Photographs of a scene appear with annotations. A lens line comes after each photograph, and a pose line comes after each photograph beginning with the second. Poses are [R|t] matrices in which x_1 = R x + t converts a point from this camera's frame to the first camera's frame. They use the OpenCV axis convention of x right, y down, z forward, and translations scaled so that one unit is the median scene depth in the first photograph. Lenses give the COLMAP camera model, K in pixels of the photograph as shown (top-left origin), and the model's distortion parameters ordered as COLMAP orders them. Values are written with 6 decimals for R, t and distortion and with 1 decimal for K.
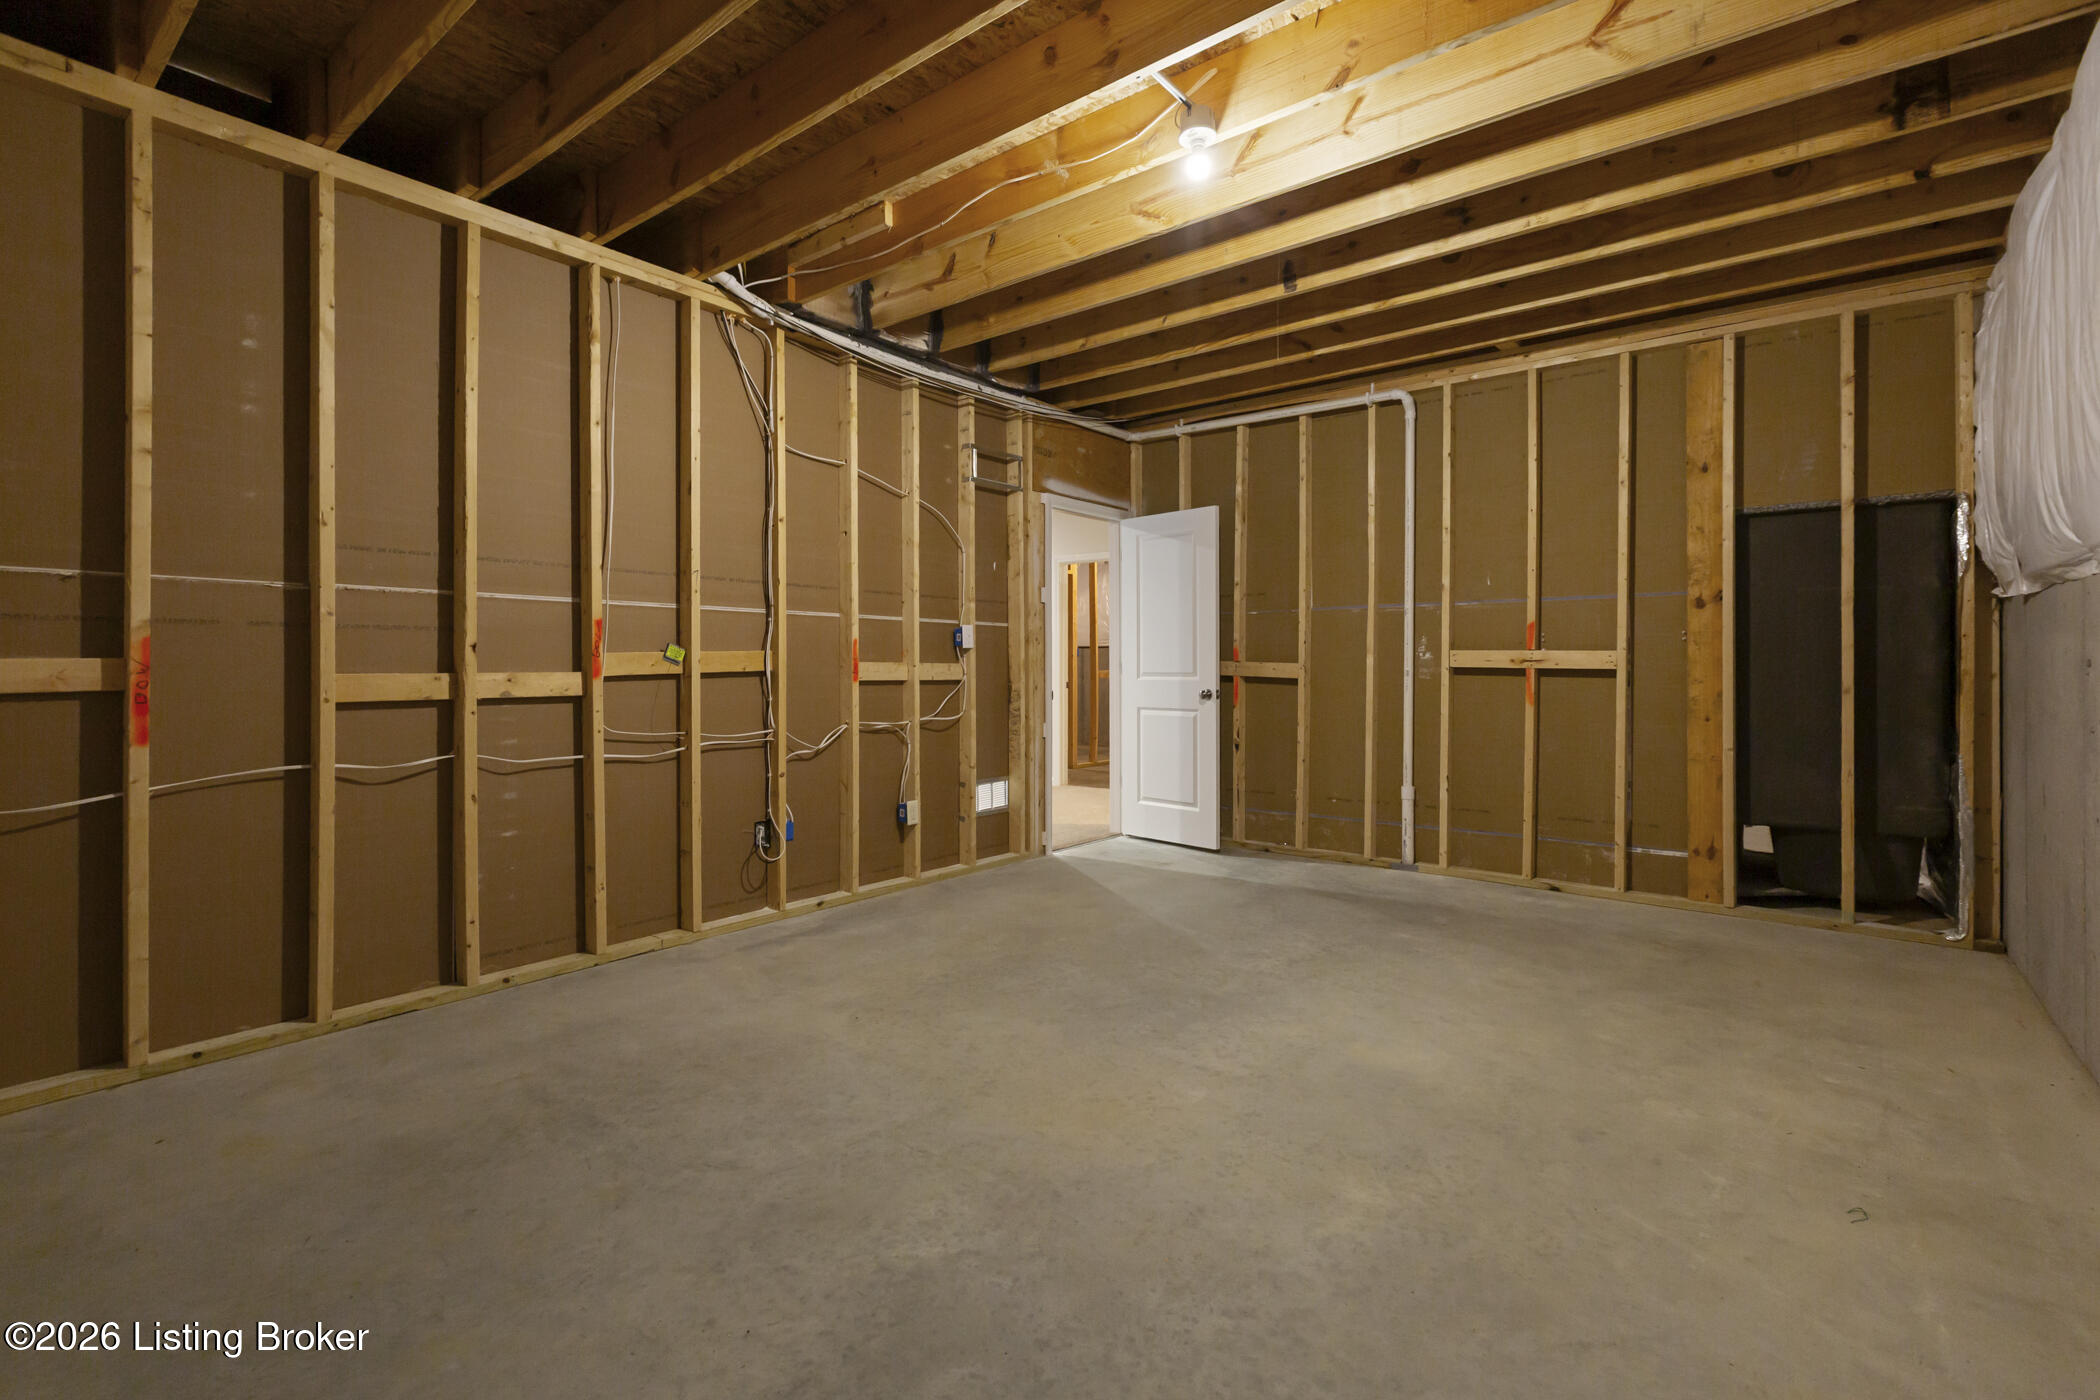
lens RADIAL K [[939.1, 0, 1050.3], [0, 939.1, 684.5], [0, 0, 1]] dist [0.000335, -0.000111]
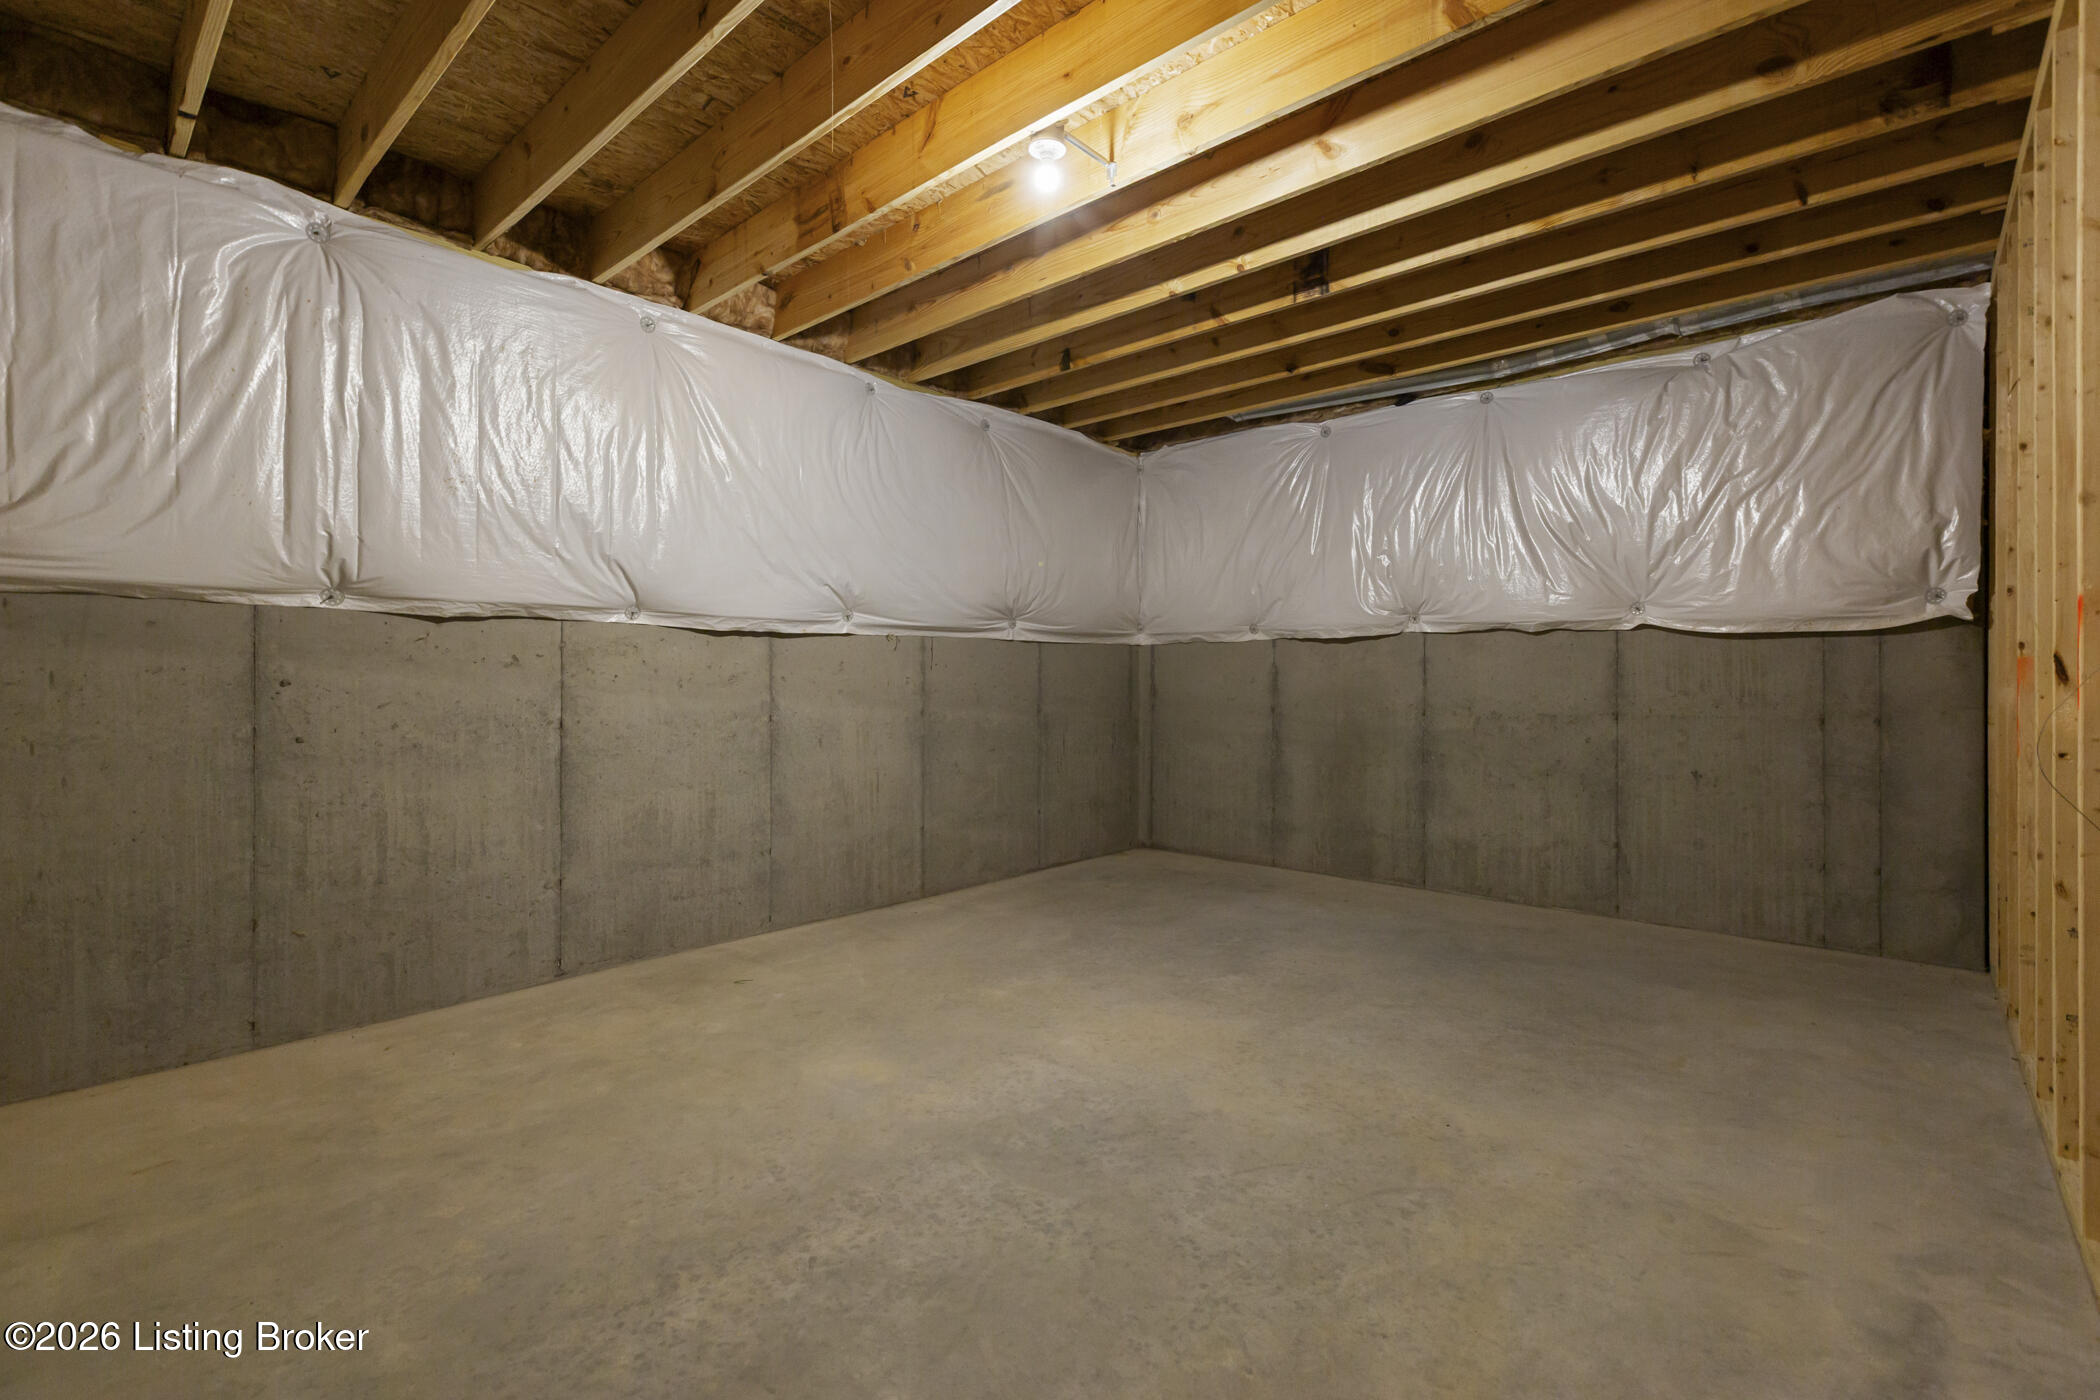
lens RADIAL K [[939.1, 0, 1050.2], [0, 939.1, 683.7], [0, 0, 1]] dist [0.000335, -0.000111]
pose [[-0.998140, -0.000734, 0.060954, 0.098851], [0.000463, 0.999807, 0.019622, -0.047517], [-0.060957, 0.019613, -0.997948, 2.066092]]
